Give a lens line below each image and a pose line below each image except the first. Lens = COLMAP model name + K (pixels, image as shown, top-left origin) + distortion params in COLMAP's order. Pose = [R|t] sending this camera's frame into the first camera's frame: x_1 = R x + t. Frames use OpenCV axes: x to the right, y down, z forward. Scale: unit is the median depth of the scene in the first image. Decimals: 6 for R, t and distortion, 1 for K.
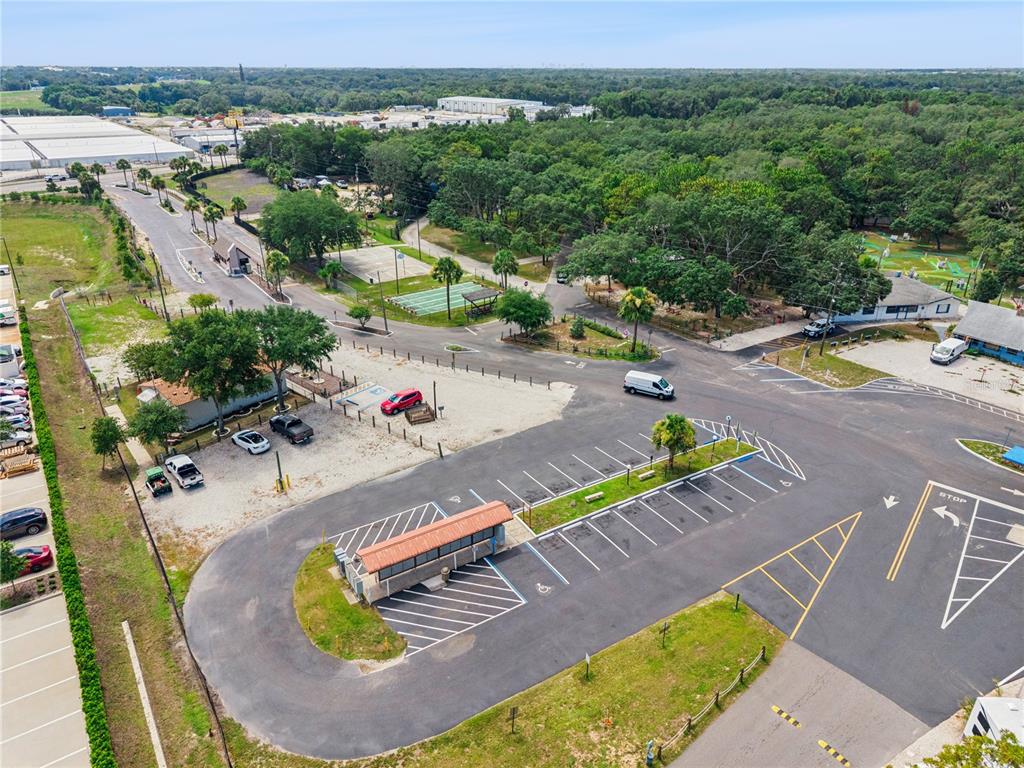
lens RADIAL K [[707.5, 0, 507.4], [0, 707.5, 386.6], [0, 0, 1]] dist [0.020720, -0.018025]
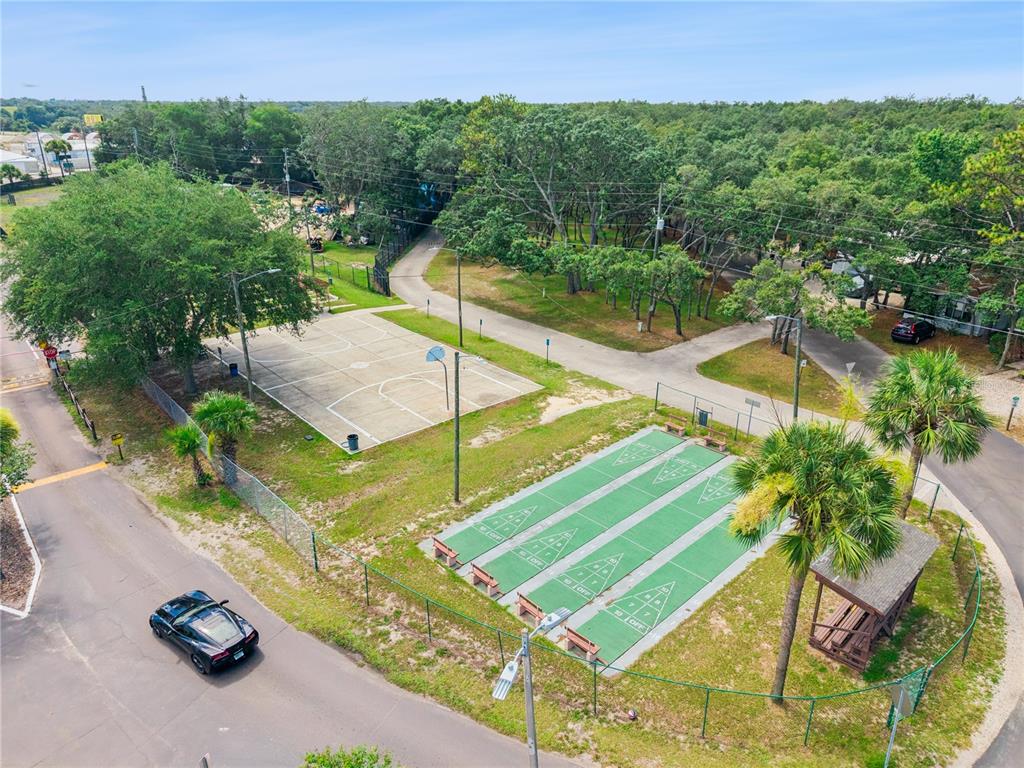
lens RADIAL K [[707.5, 0, 515.9], [0, 707.5, 386.0], [0, 0, 1]] dist [0.020720, -0.018025]
pose [[0.993686, -0.038412, 0.105413, -0.141525], [0.043197, 0.998119, -0.043498, -0.145610], [-0.103544, 0.047777, 0.993477, 0.632122]]
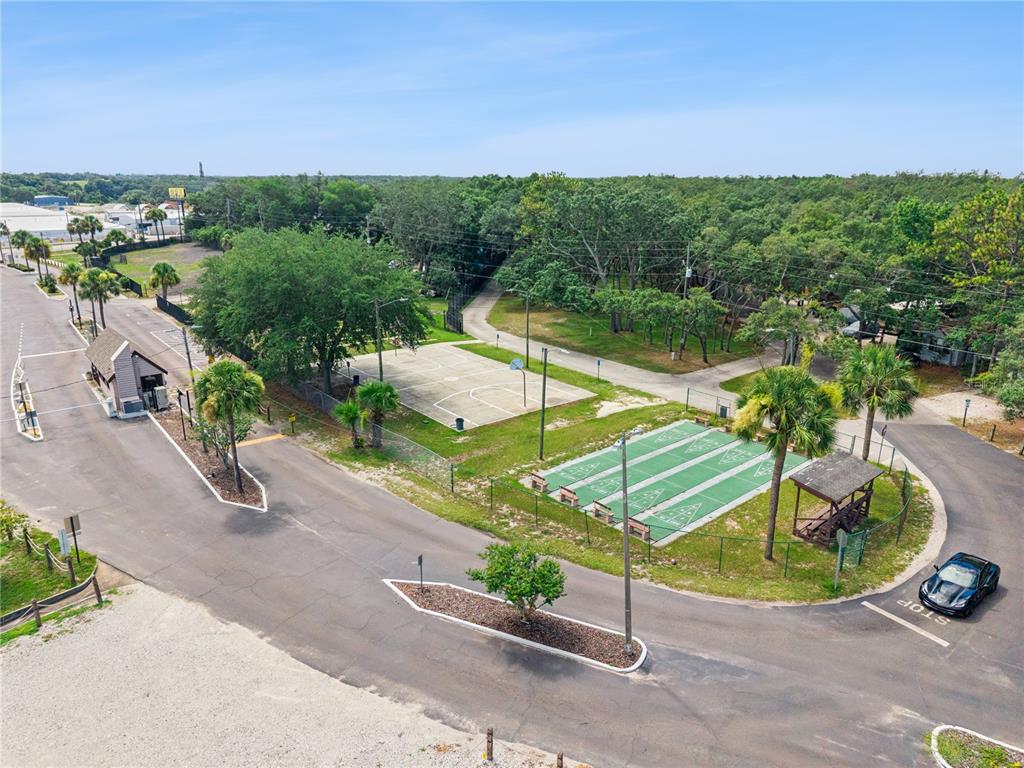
lens RADIAL K [[707.5, 0, 513.6], [0, 707.5, 381.1], [0, 0, 1]] dist [0.020720, -0.018025]
pose [[0.997689, -0.016546, 0.065900, -0.173357], [0.025880, 0.989324, -0.143418, -0.105243], [-0.062824, 0.144792, 0.987466, 0.538818]]
